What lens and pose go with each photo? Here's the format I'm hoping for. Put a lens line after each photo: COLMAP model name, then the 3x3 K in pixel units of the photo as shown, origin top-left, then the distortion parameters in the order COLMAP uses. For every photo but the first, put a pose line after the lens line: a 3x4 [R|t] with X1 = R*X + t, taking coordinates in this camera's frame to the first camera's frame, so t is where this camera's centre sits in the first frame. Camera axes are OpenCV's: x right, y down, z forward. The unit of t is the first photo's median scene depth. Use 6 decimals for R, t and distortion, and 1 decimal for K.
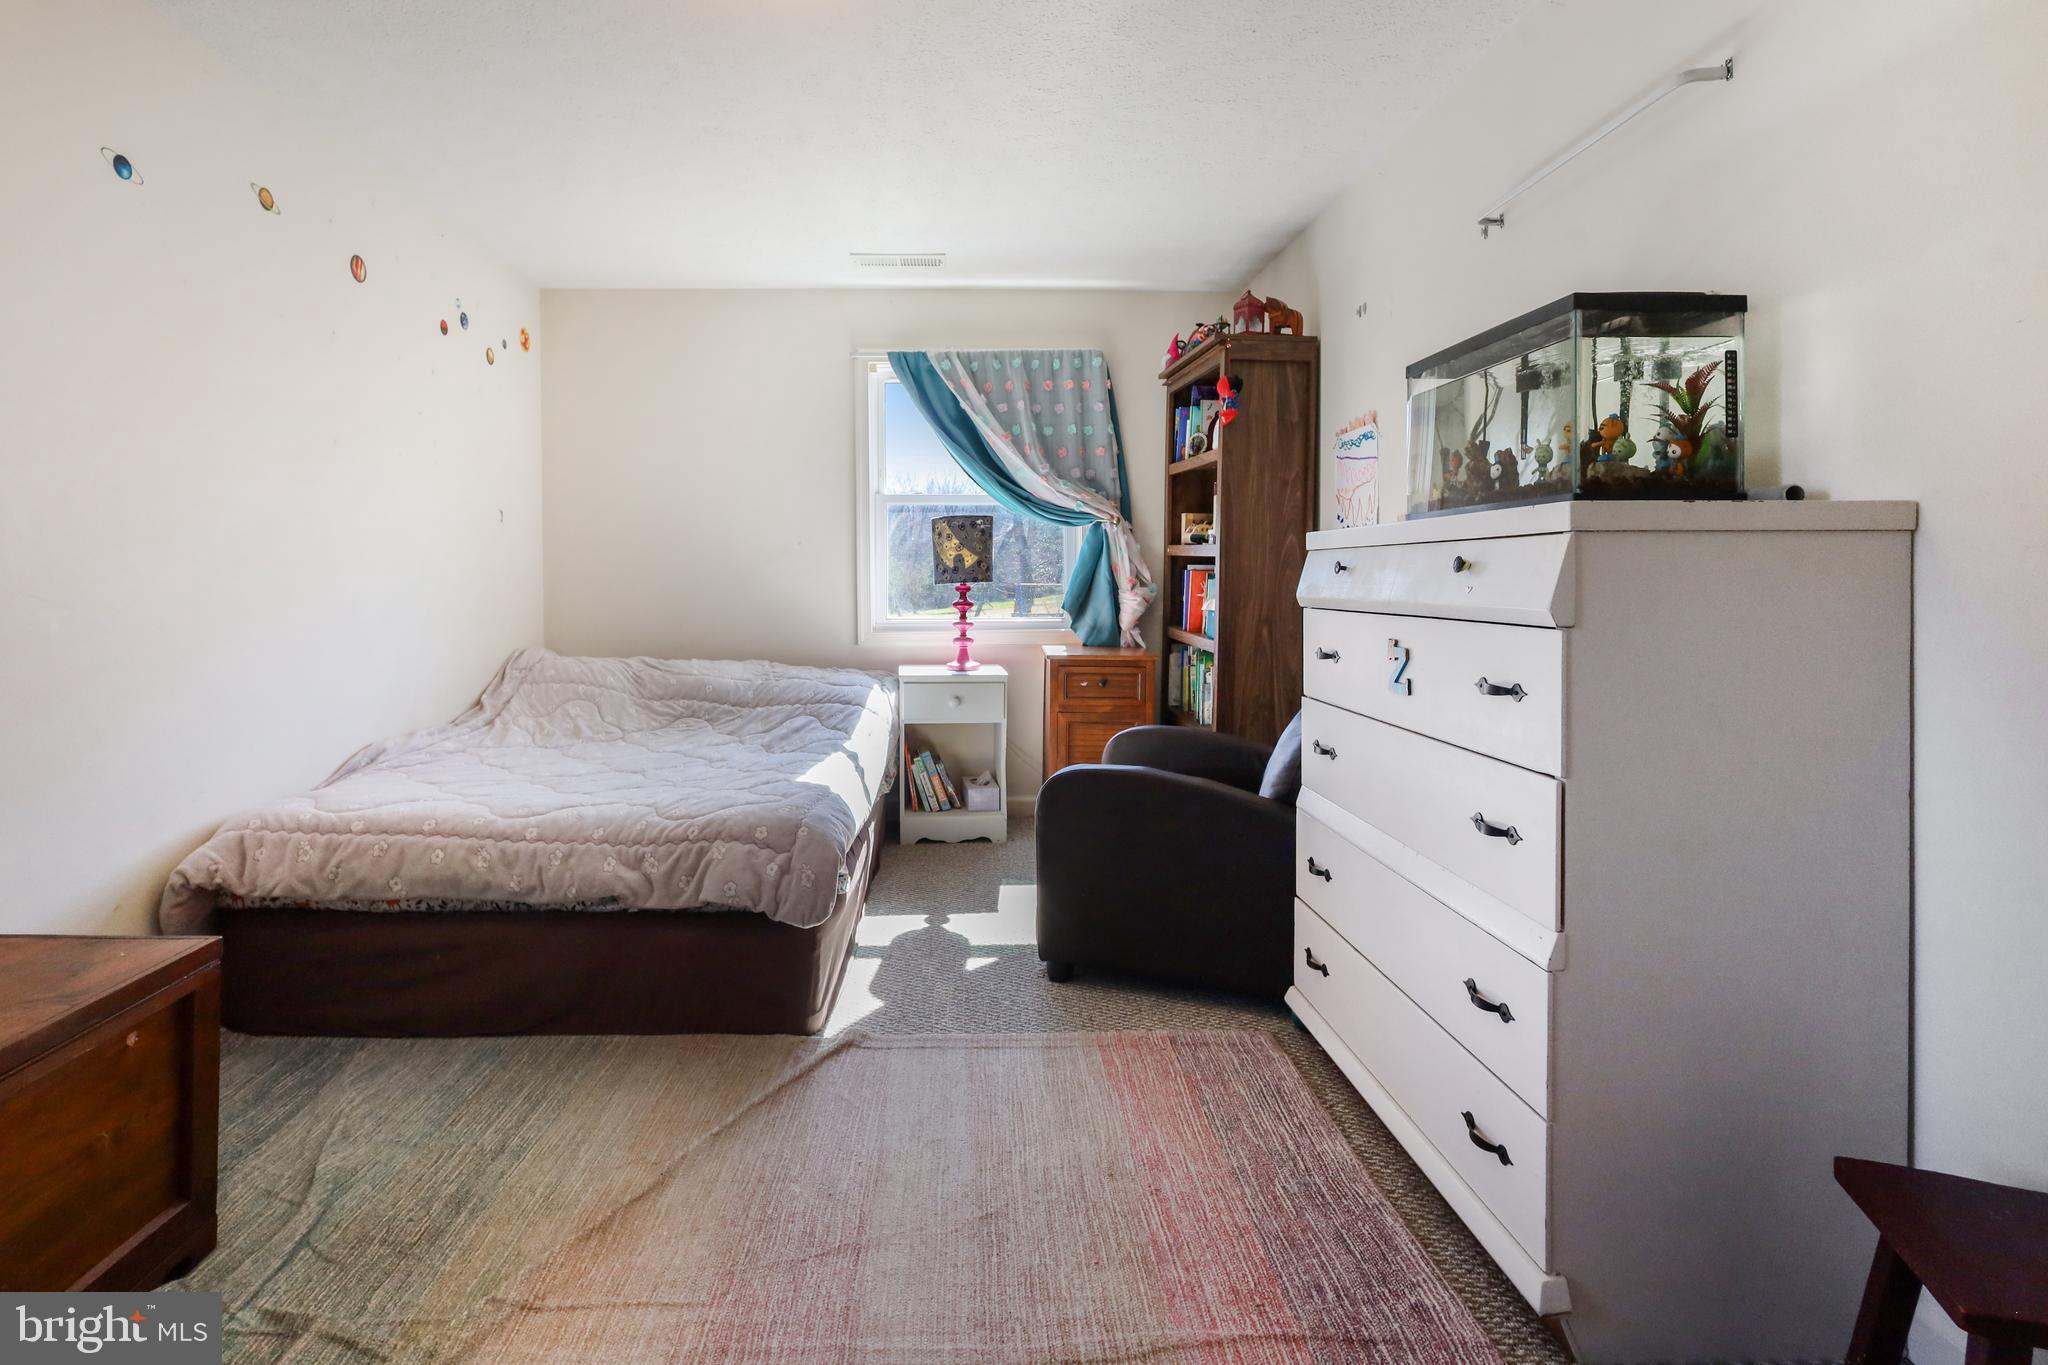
lens RADIAL K [[995.5, 0, 1021.0], [0, 995.5, 582.6], [0, 0, 1]] dist [0.000383, -0.000222]
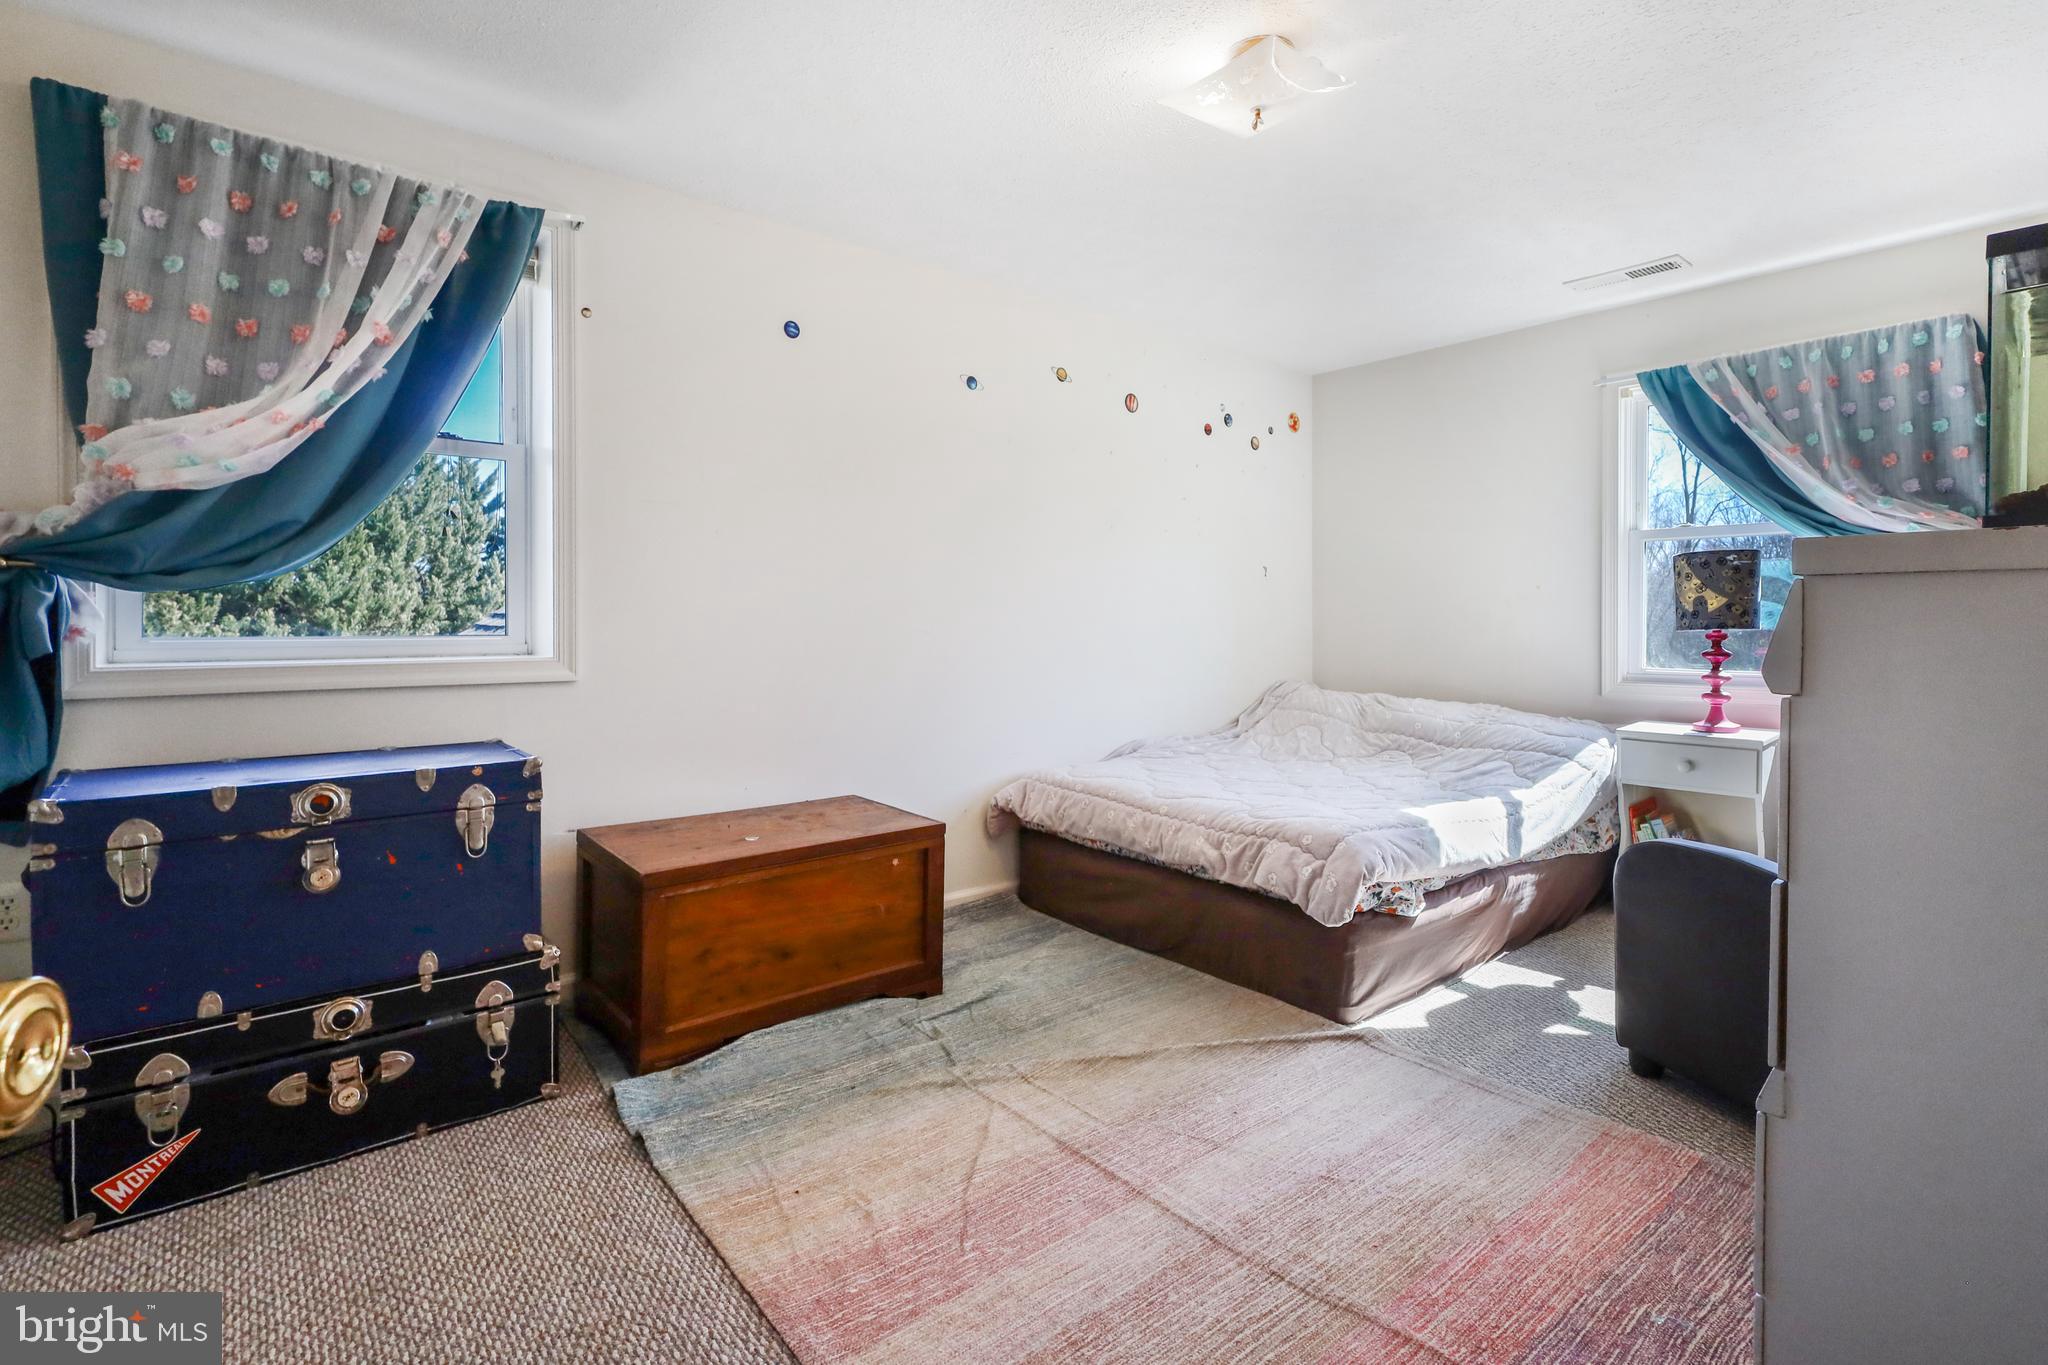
lens RADIAL K [[978.0, 0, 994.8], [0, 978.0, 617.3], [0, 0, 1]] dist [-0.001943, 0.000187]
pose [[0.606812, 0.000625, -0.794845, 0.316136], [-0.006163, 0.999973, -0.003919, -0.004303], [0.794821, 0.007277, 0.606800, -0.000829]]
